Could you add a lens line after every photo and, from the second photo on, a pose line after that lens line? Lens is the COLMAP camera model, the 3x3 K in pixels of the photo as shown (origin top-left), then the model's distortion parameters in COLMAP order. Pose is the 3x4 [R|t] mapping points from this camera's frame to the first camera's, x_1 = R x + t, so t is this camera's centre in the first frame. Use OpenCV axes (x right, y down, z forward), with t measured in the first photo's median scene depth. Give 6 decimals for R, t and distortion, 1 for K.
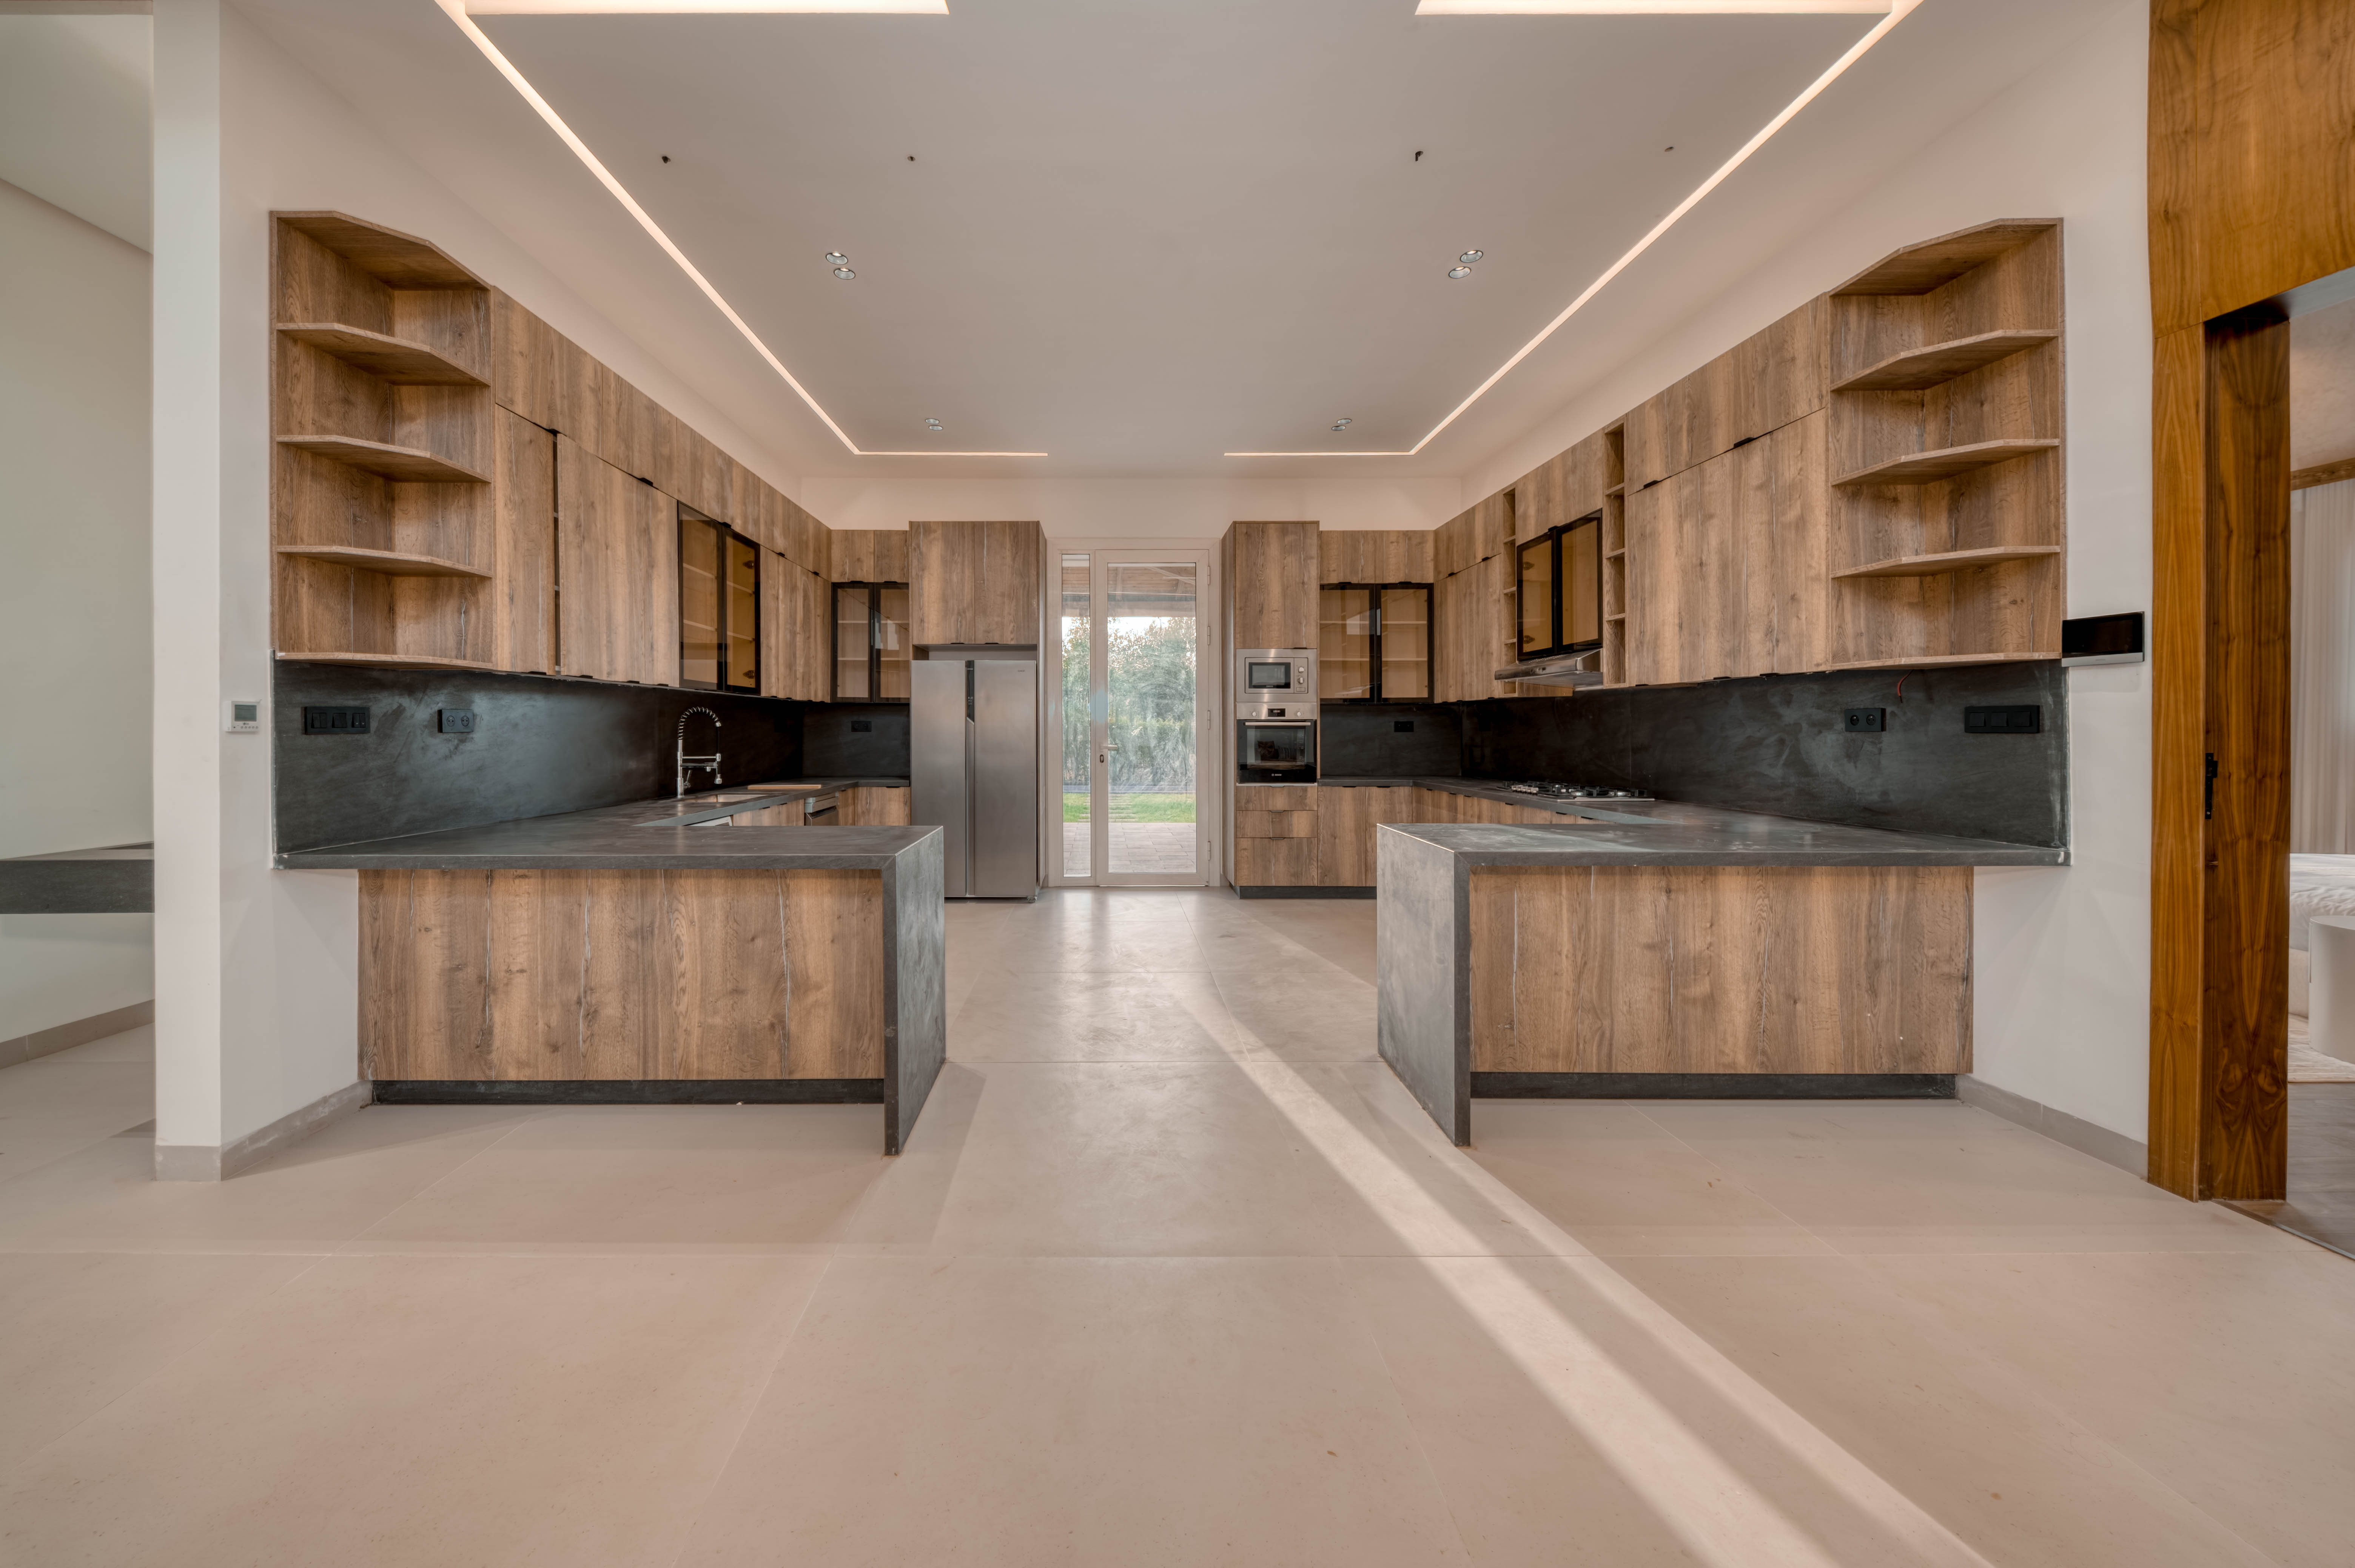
lens RADIAL K [[840.1, 0, 1112.1], [0, 840.1, 739.9], [0, 0, 1]] dist [0.008464, -0.003301]
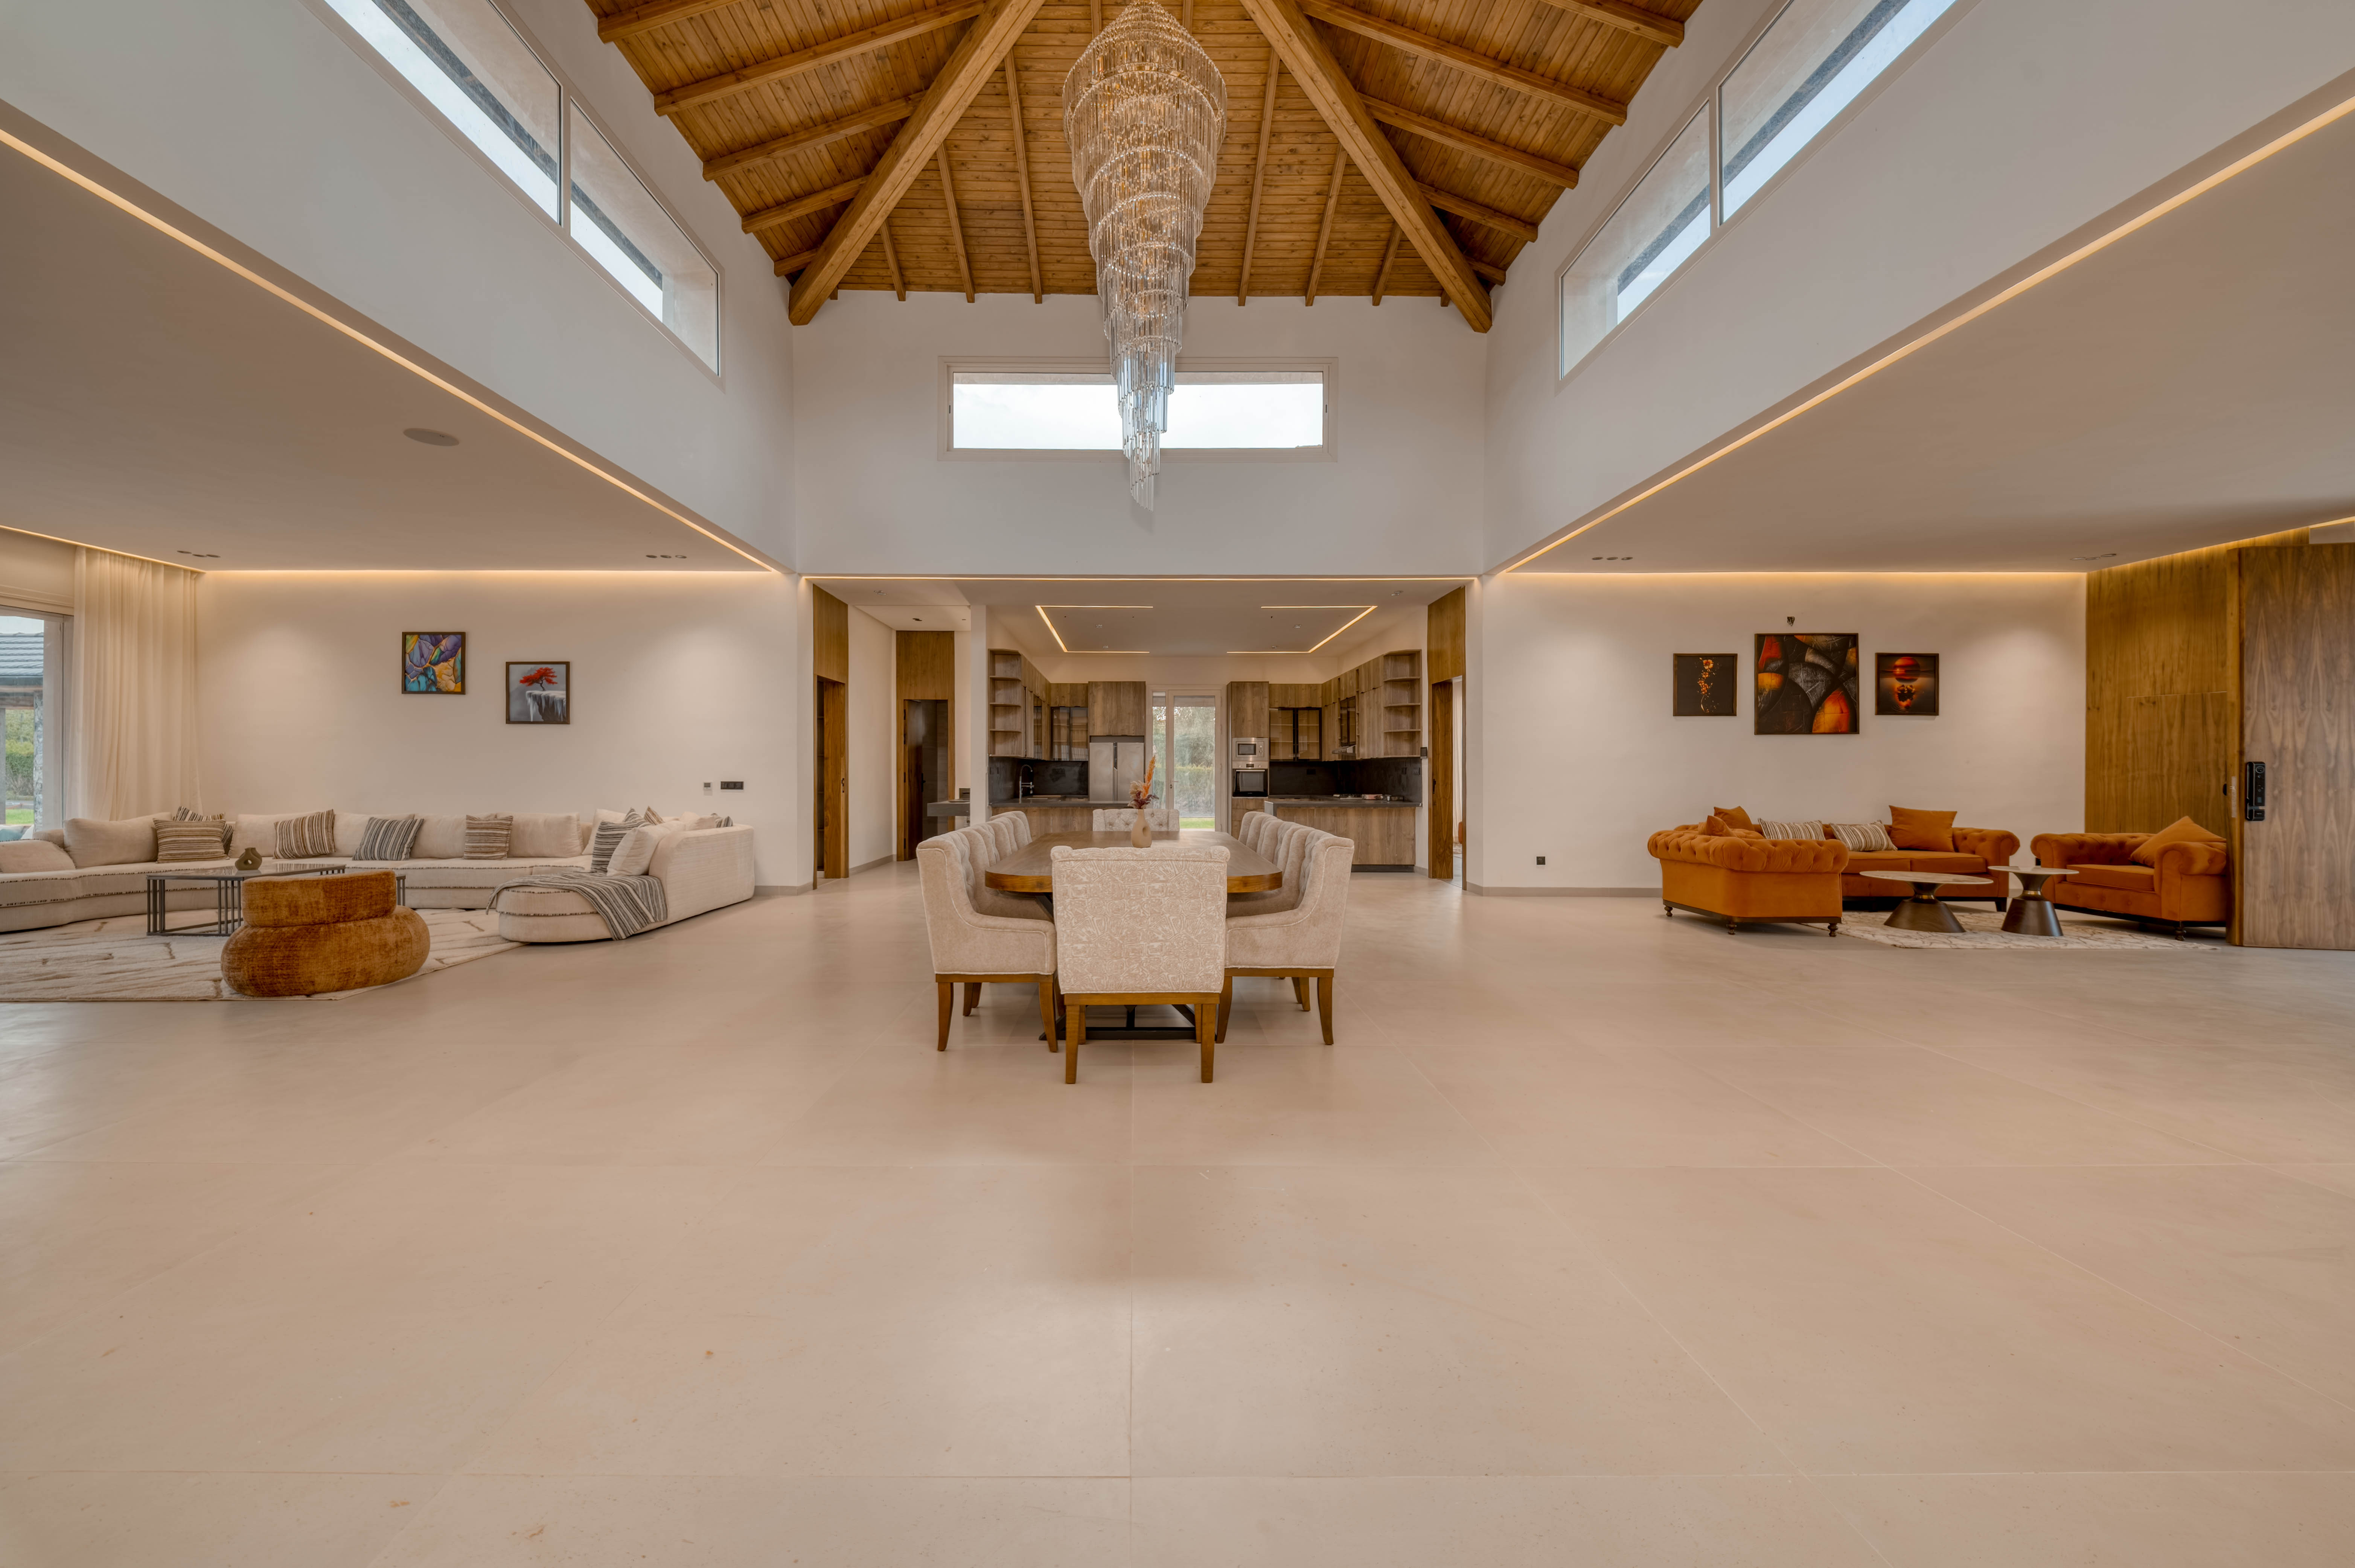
lens RADIAL K [[840.1, 0, 1138.2], [0, 840.1, 791.7], [0, 0, 1]] dist [0.008464, -0.003301]
pose [[0.999997, 0.002313, 0.000378, -0.185305], [-0.002317, 0.999930, 0.011569, 0.020223], [-0.000351, -0.011570, 0.999933, -2.207221]]
